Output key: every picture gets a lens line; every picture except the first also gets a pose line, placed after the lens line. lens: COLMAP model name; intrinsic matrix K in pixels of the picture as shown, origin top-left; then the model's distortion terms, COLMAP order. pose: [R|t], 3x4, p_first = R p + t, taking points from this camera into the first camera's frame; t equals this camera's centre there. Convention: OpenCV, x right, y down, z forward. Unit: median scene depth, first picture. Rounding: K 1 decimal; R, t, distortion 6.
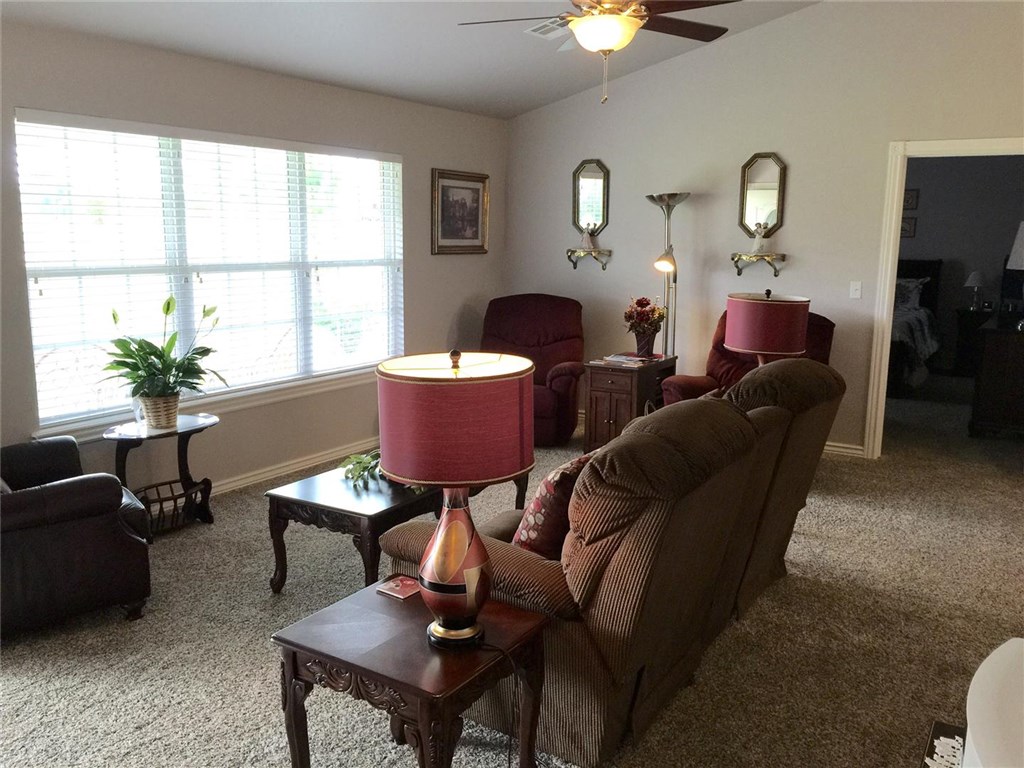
lens RADIAL K [[873.0, 0, 506.4], [0, 873.0, 384.3], [0, 0, 1]] dist [0.068252, -0.096478]
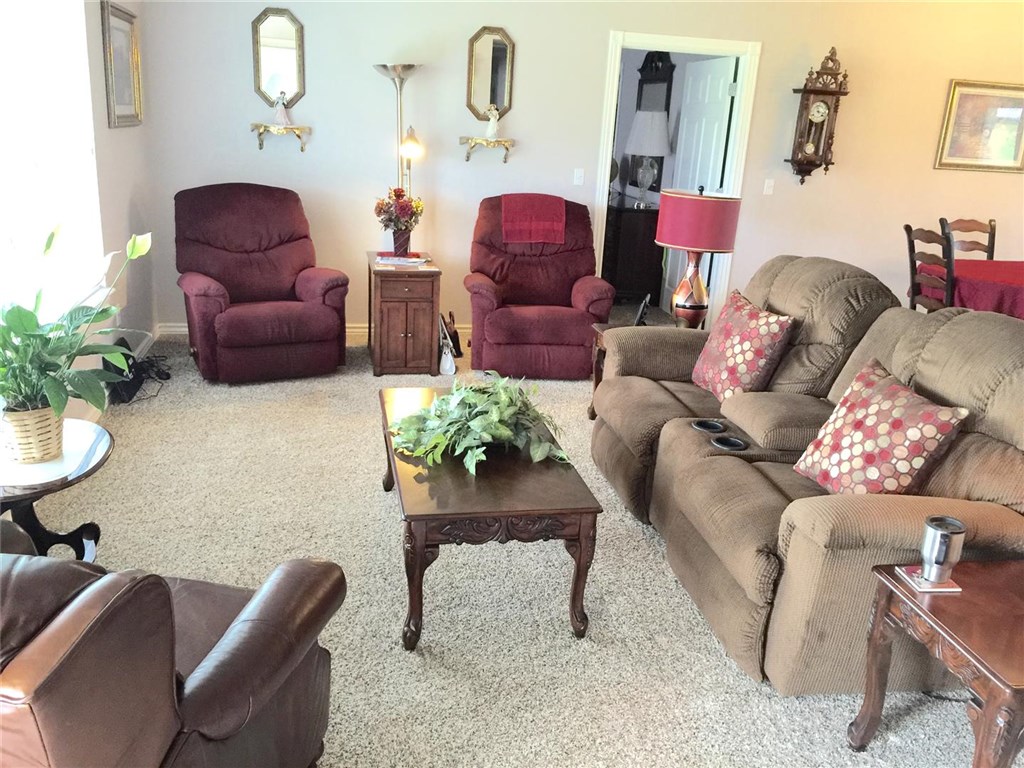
lens RADIAL K [[873.0, 0, 511.9], [0, 873.0, 387.6], [0, 0, 1]] dist [0.068252, -0.096478]
pose [[0.718754, -0.176546, 0.672476, -0.380613], [0.072071, 0.980932, 0.180496, -0.052862], [-0.691519, -0.081266, 0.717773, 0.275681]]
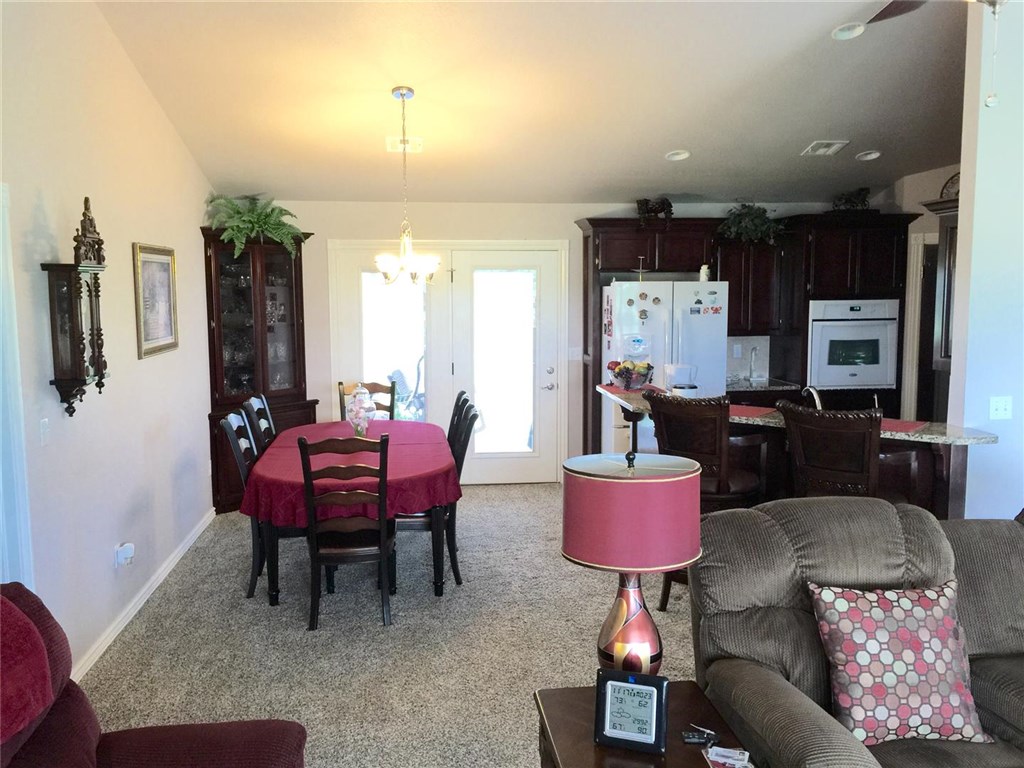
lens RADIAL K [[873.0, 0, 514.5], [0, 873.0, 387.1], [0, 0, 1]] dist [0.068252, -0.096478]
pose [[-0.640223, -0.097568, 0.761968, -0.059514], [0.131344, 0.963392, 0.233718, -0.197699], [-0.756878, 0.249711, -0.603971, 0.934690]]
